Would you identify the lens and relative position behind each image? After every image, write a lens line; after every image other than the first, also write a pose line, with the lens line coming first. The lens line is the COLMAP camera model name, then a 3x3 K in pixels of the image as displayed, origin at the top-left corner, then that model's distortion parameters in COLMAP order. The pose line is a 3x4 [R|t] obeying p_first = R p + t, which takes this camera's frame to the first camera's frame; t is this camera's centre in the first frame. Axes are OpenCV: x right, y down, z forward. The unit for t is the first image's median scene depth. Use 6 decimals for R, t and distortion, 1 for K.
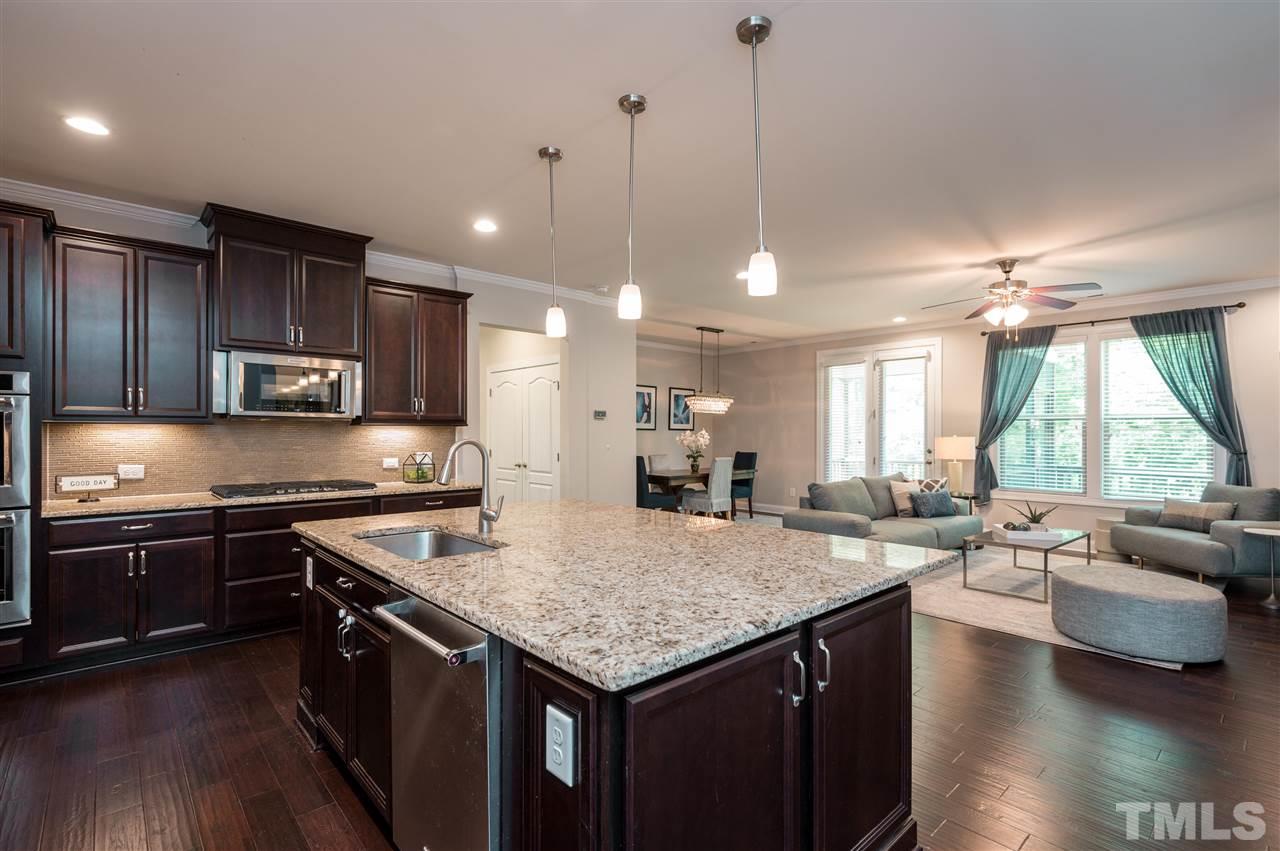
lens RADIAL K [[593.1, 0, 640.8], [0, 593.1, 431.4], [0, 0, 1]] dist [0.002401, 0.000320]
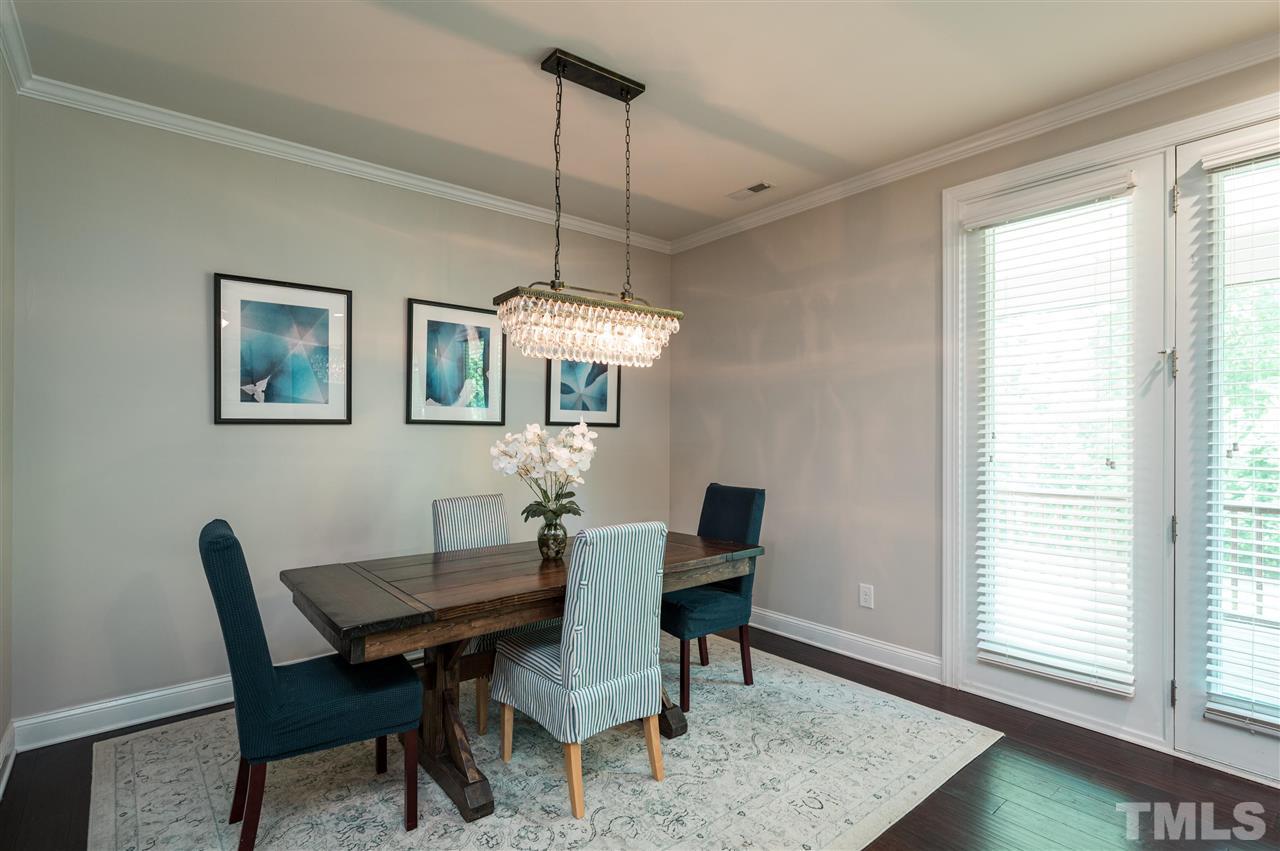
lens RADIAL K [[615.0, 0, 640.0], [0, 615.0, 425.5], [0, 0, 1]] dist [0.003312, 0.000714]
pose [[0.998865, -0.001186, -0.047608, 0.146517], [0.000782, 0.999964, -0.008491, 0.001806], [0.047616, 0.008445, 0.998830, 0.670636]]
